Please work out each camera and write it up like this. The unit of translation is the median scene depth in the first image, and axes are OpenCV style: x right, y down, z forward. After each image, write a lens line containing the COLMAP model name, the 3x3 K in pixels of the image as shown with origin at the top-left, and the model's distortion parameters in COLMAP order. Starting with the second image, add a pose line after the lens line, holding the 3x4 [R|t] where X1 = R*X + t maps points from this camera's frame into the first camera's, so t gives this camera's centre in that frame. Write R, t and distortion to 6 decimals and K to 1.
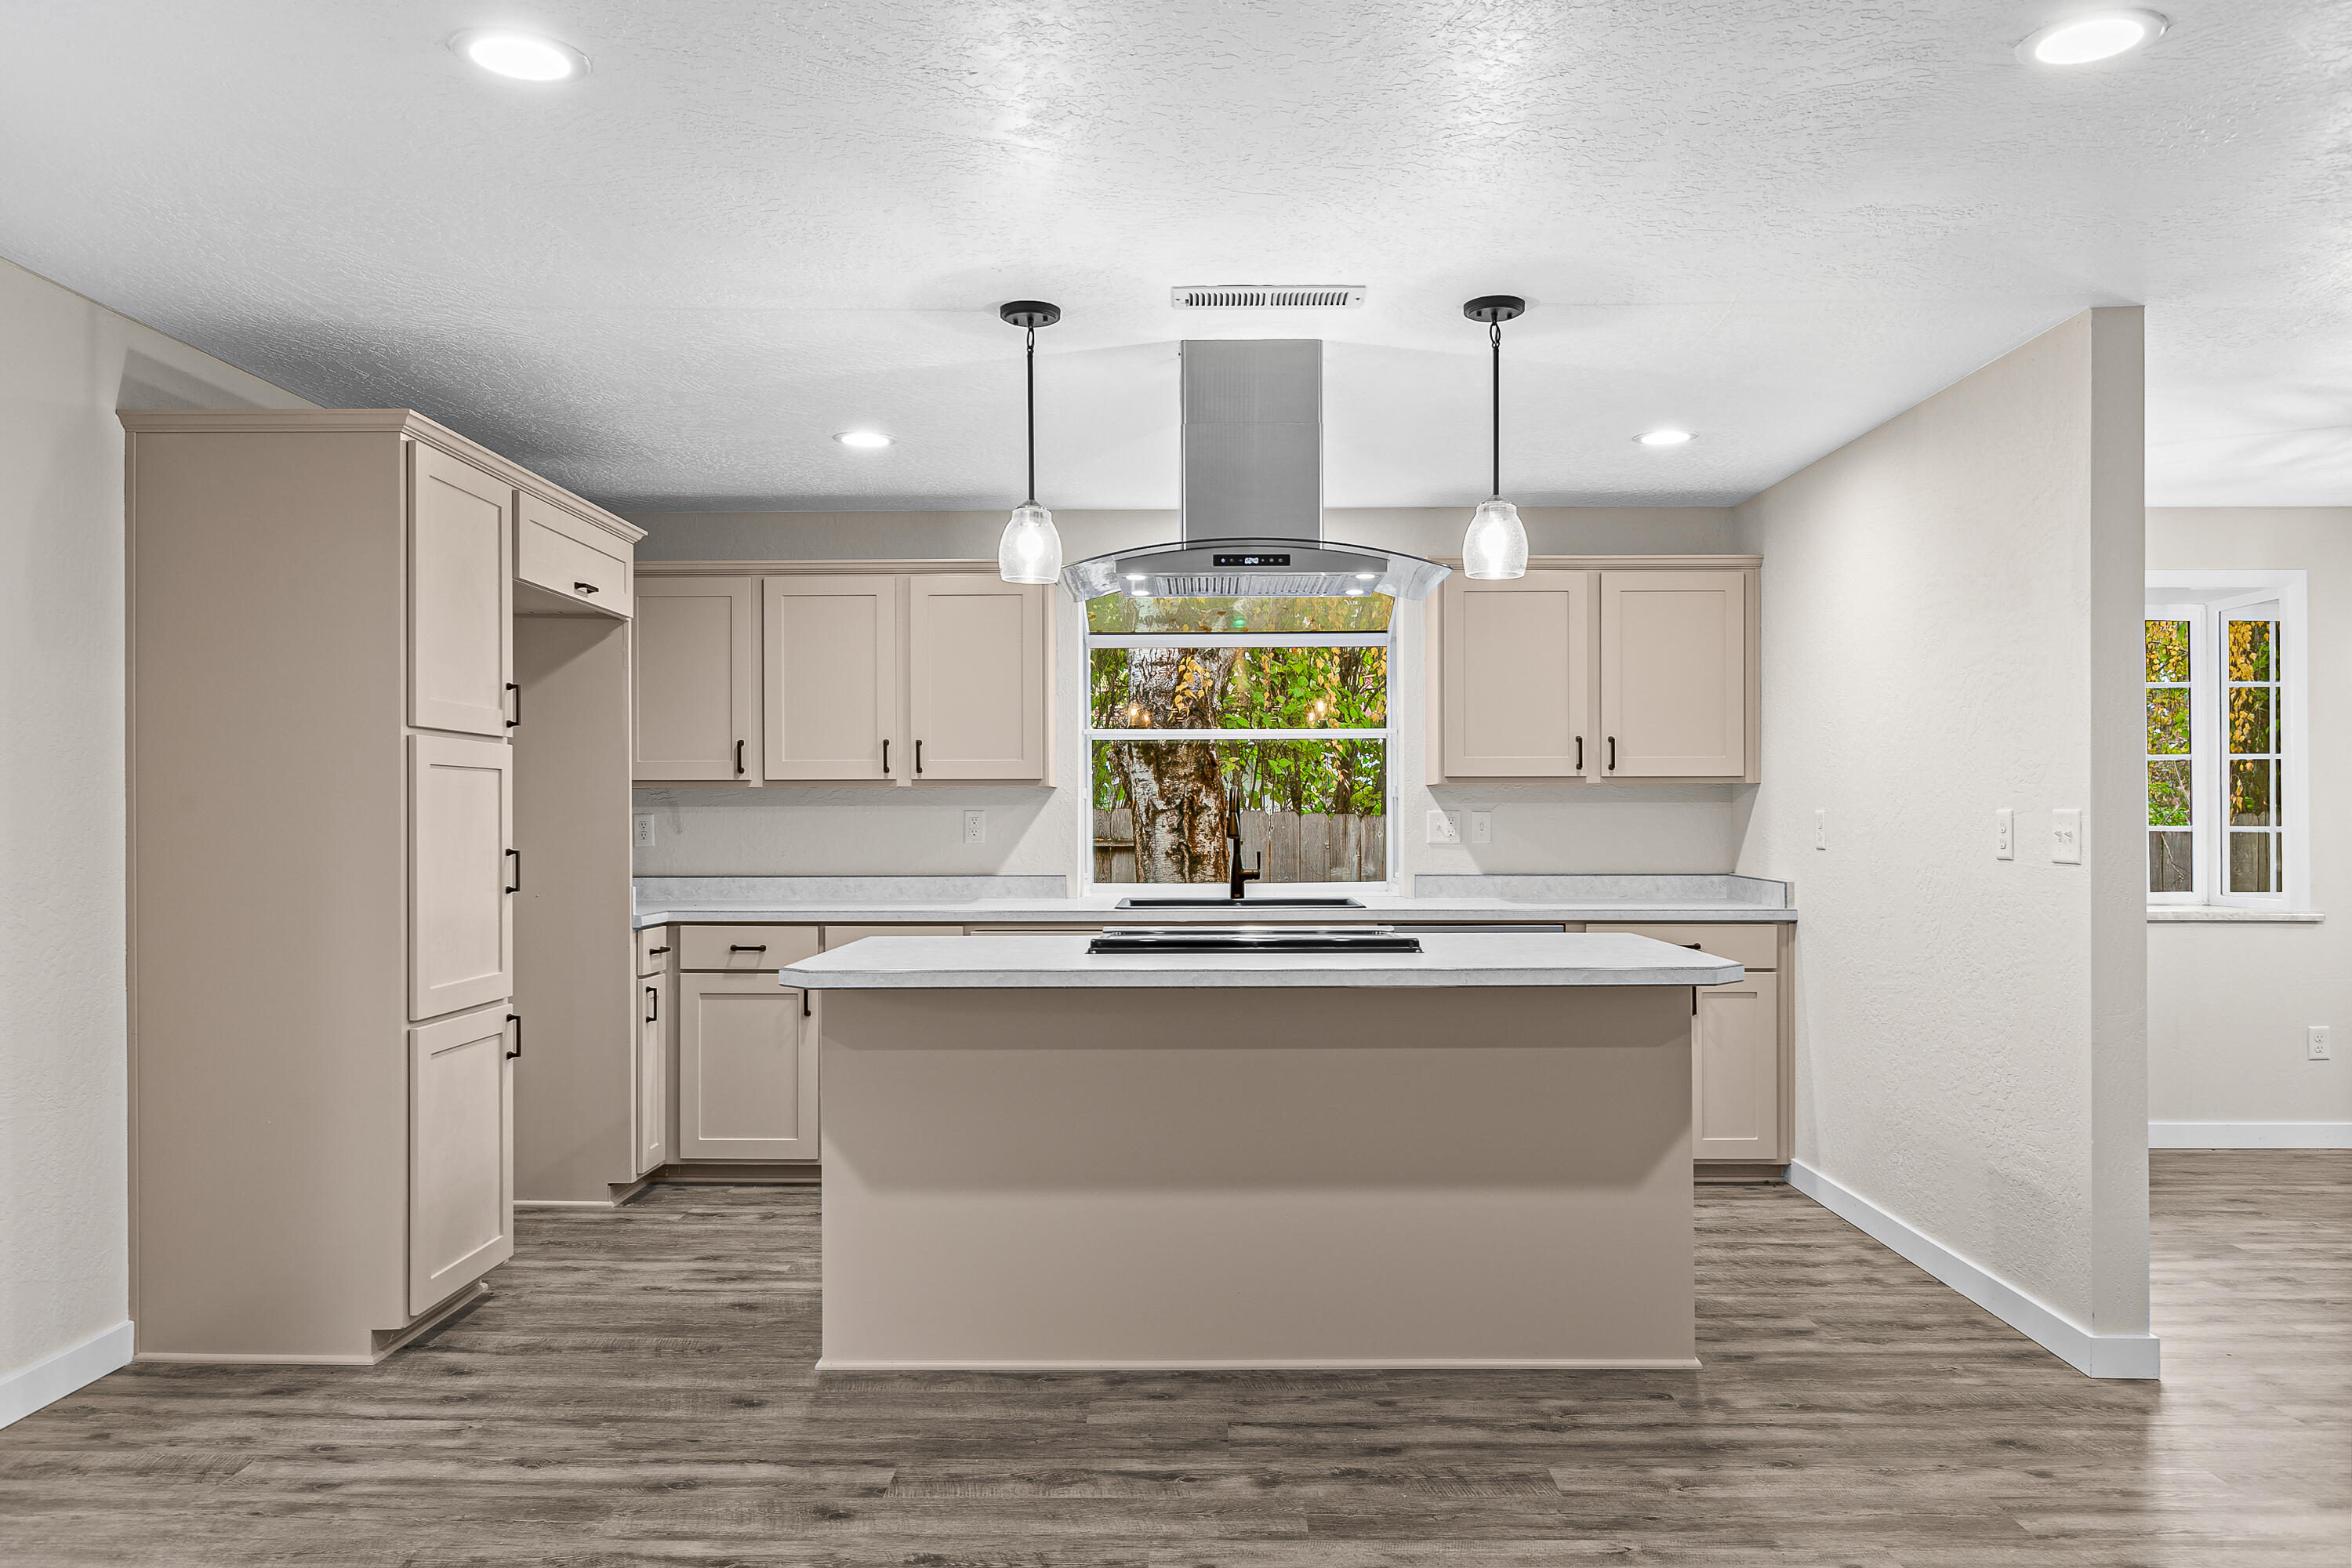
lens RADIAL K [[1709.6, 0, 1189.3], [0, 1709.6, 810.4], [0, 0, 1]] dist [-0.001054, -0.003878]
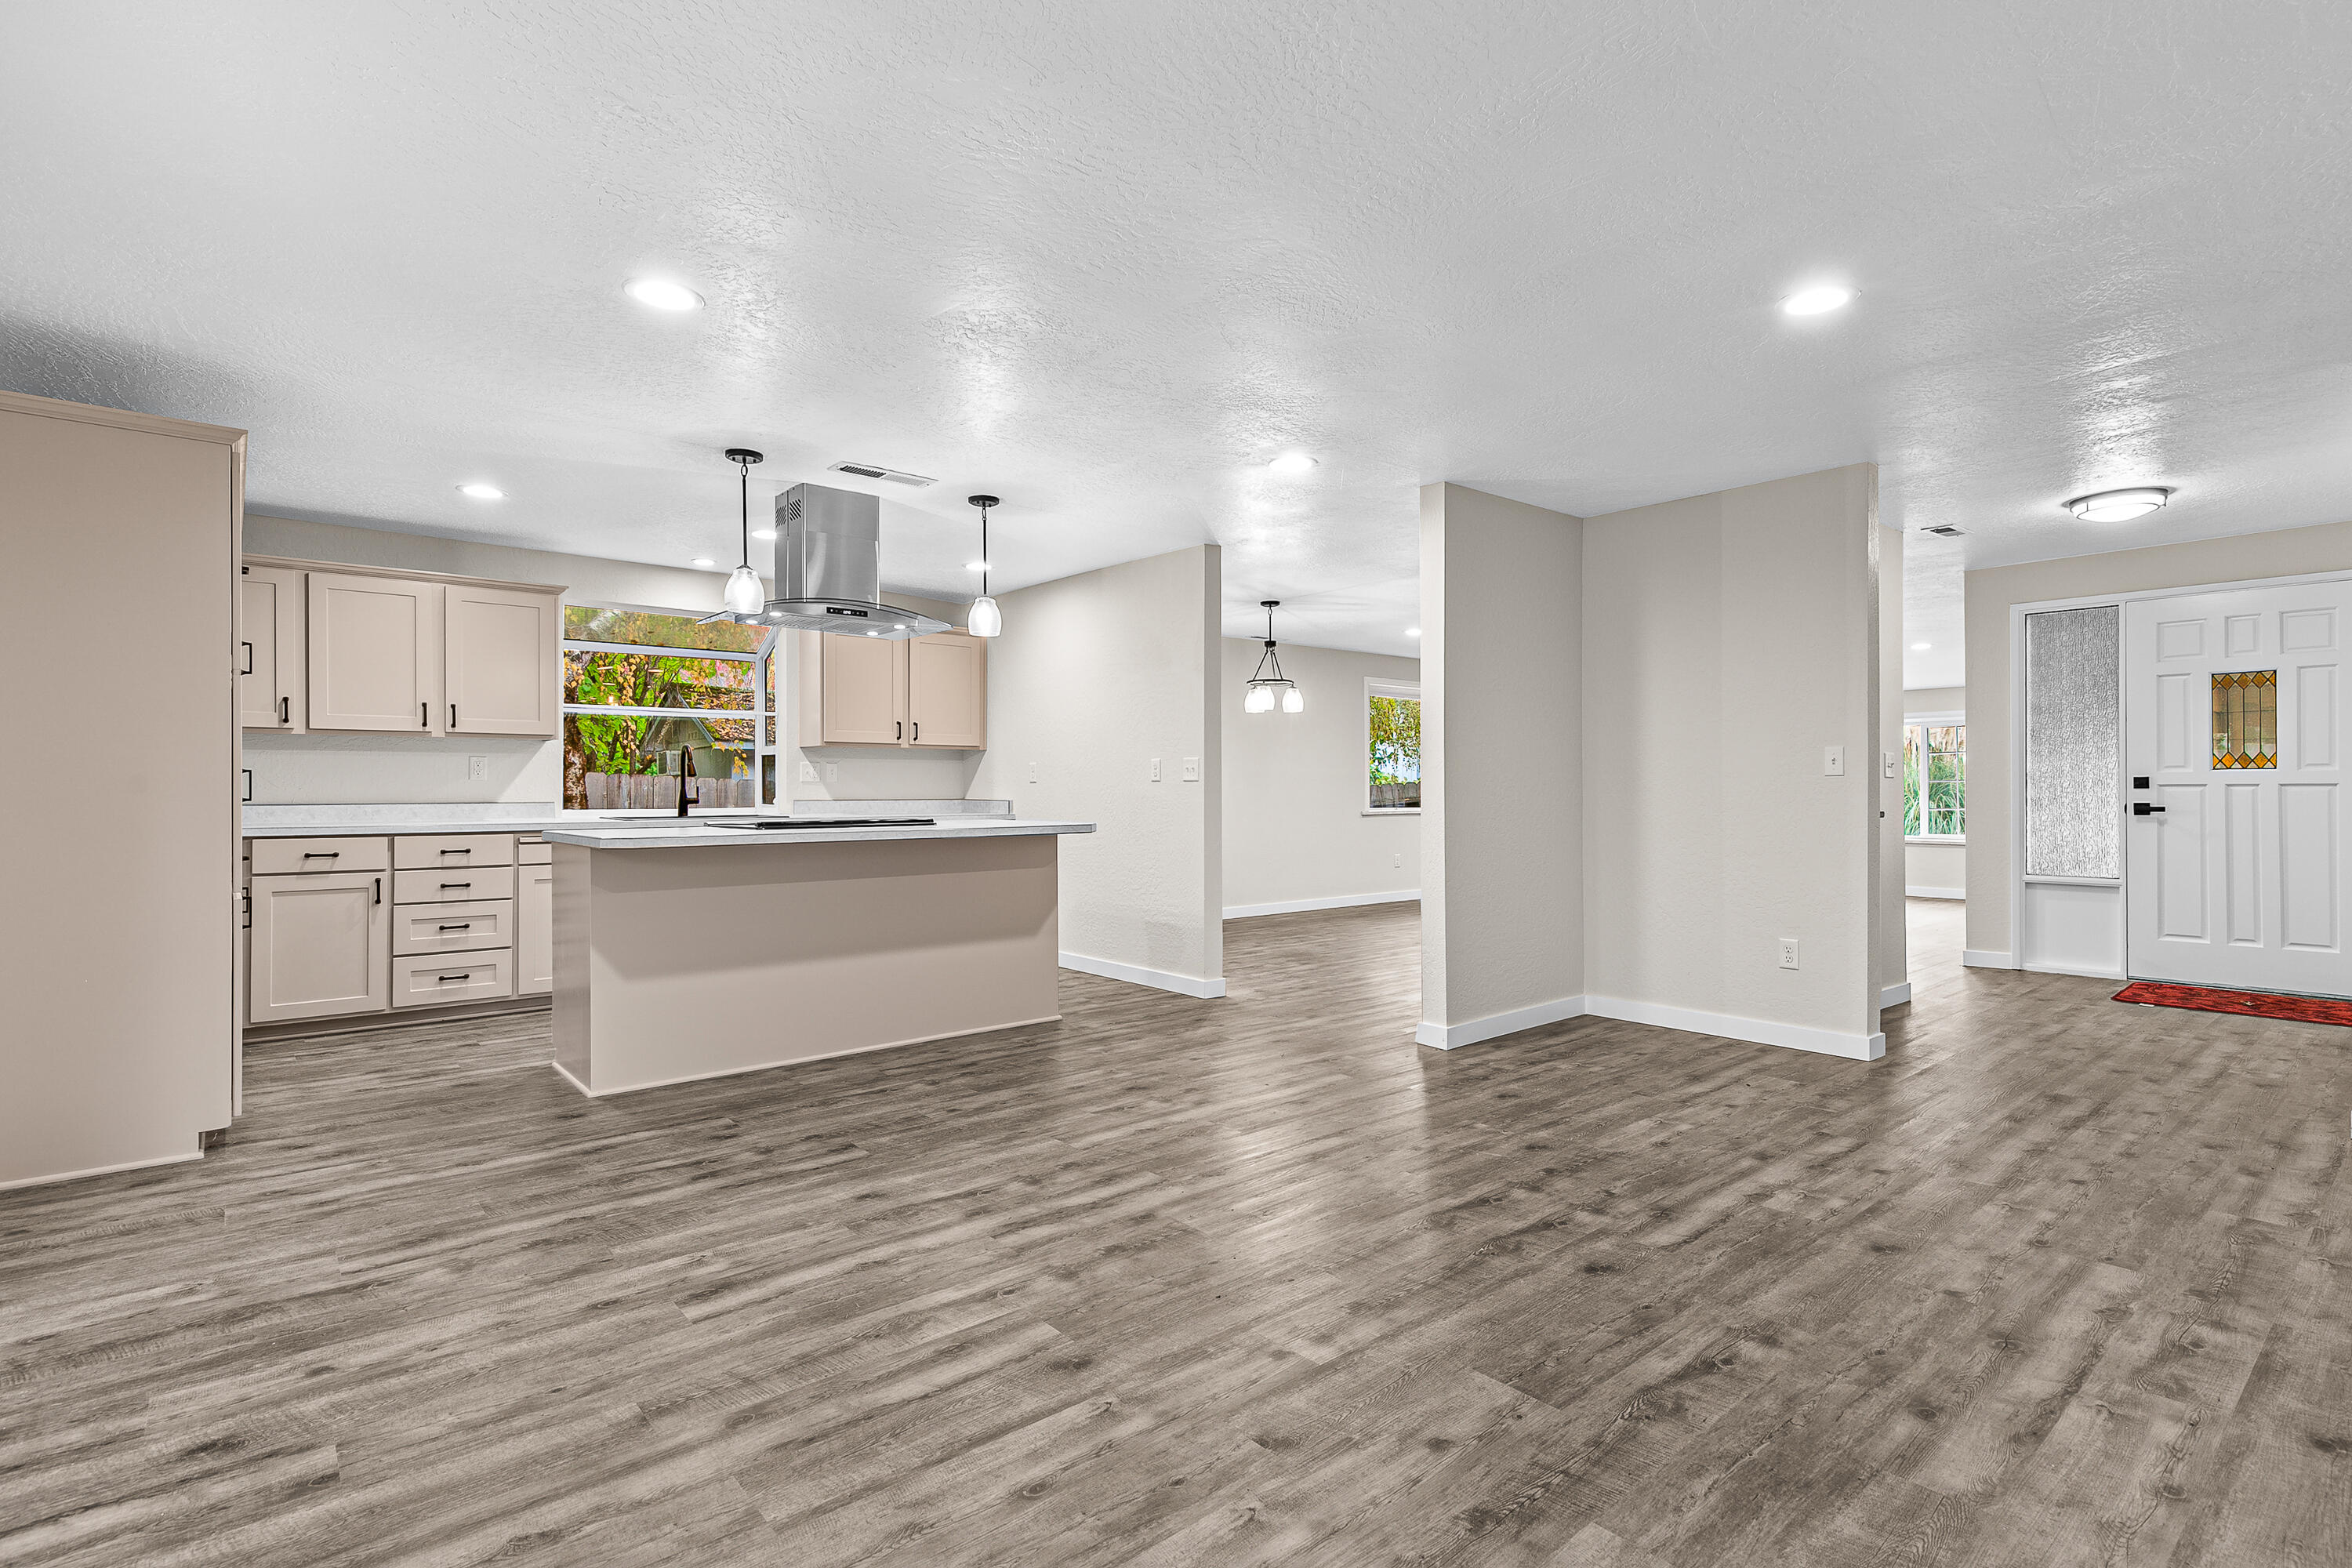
lens RADIAL K [[1133.8, 0, 1230.8], [0, 1133.8, 786.9], [0, 0, 1]] dist [0.001682, 0.000196]
pose [[0.734765, 0.002845, 0.678315, -0.434019], [-0.000966, 0.999995, -0.003148, 0.038990], [-0.678321, 0.001658, 0.734764, -0.146527]]
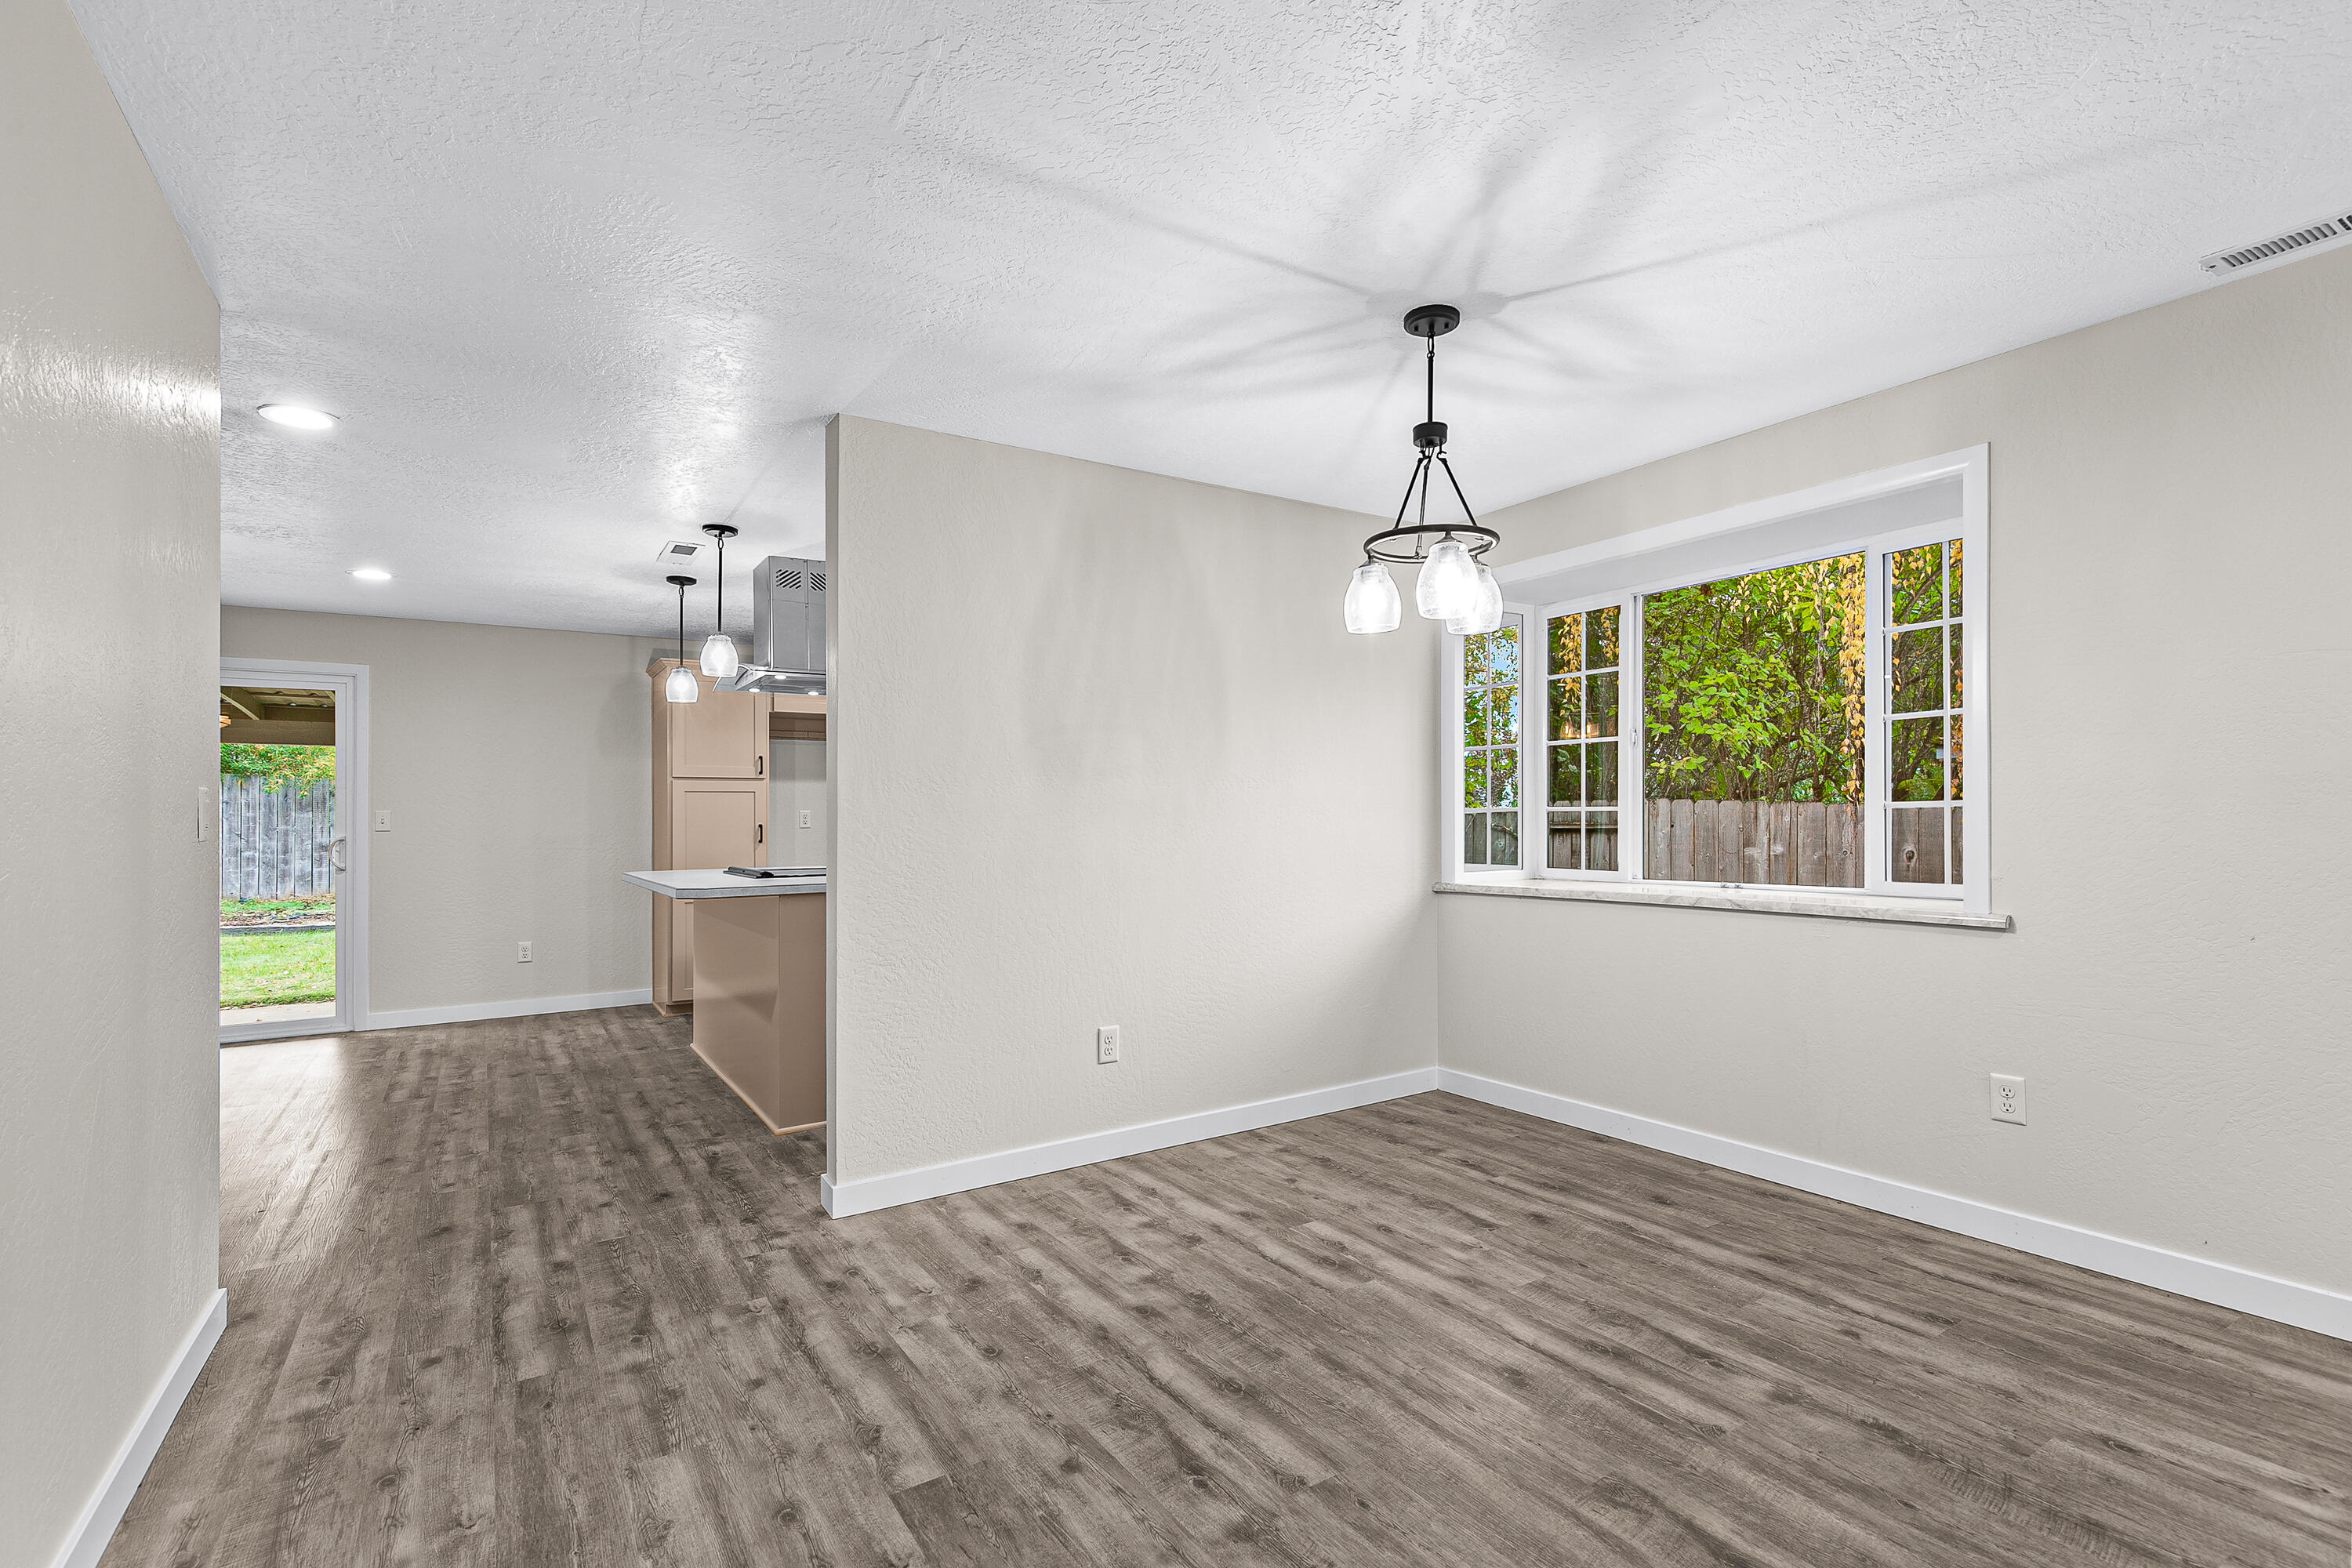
lens RADIAL K [[1125.1, 0, 1177.7], [0, 1125.1, 747.9], [0, 0, 1]] dist [0.011119, -0.000015]
pose [[0.537196, -0.056262, -0.841579, 1.247619], [0.007987, 0.998067, -0.061626, 0.024598], [0.843420, 0.026384, 0.536607, 0.643248]]
